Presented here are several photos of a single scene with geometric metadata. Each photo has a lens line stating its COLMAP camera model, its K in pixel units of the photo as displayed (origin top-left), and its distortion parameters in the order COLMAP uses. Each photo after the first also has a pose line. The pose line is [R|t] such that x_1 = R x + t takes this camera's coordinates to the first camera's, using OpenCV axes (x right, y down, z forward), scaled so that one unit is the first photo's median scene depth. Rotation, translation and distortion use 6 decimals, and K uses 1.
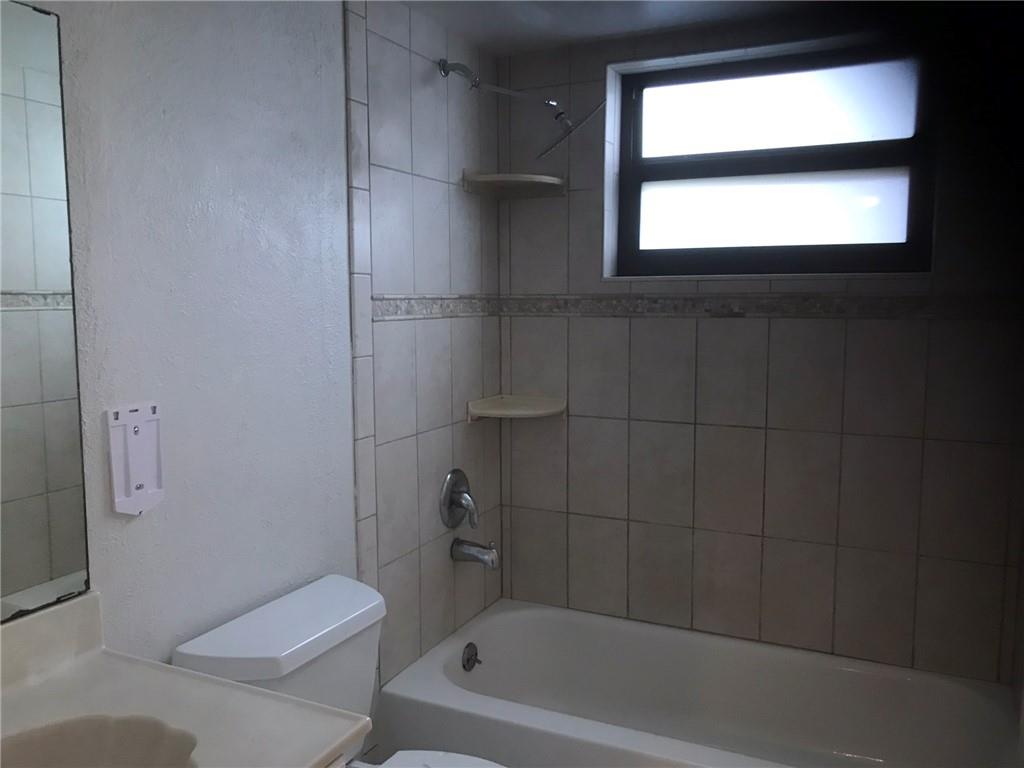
lens RADIAL K [[838.2, 0, 512.5], [0, 838.2, 383.2], [0, 0, 1]] dist [0.014528, 0.040223]
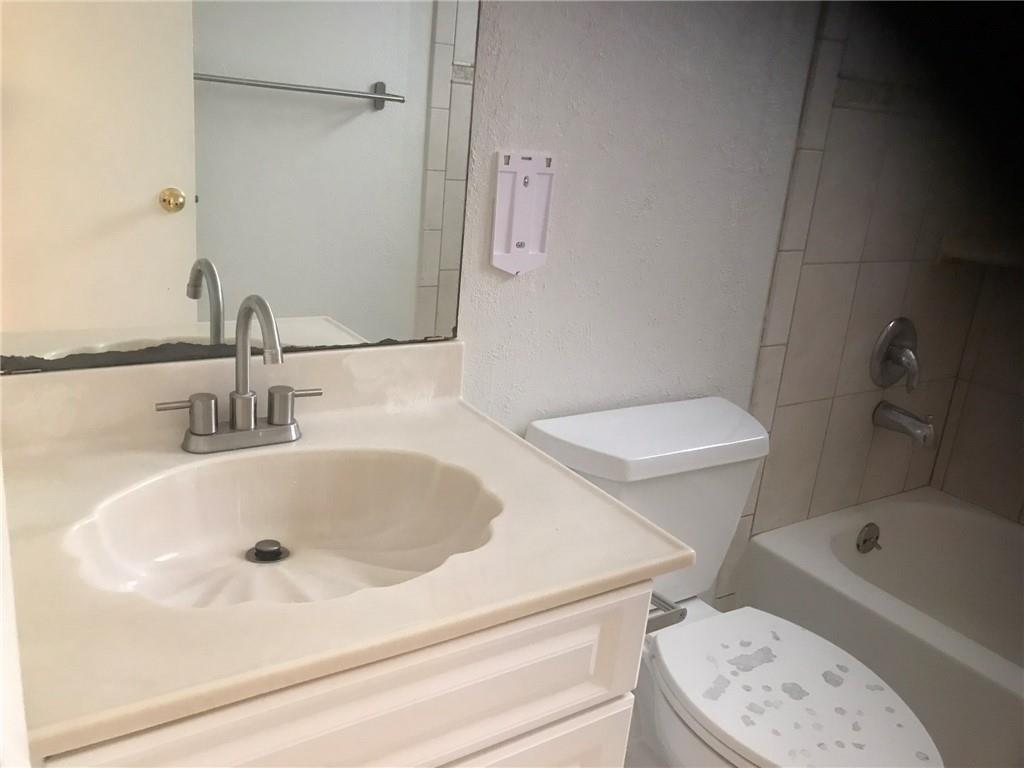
lens RADIAL K [[838.2, 0, 514.5], [0, 838.2, 381.1], [0, 0, 1]] dist [0.014528, 0.040223]
pose [[0.851641, 0.225022, -0.473362, 0.013729], [-0.138901, 0.967754, 0.210140, 0.054108], [0.505384, -0.113213, 0.855435, 0.138633]]
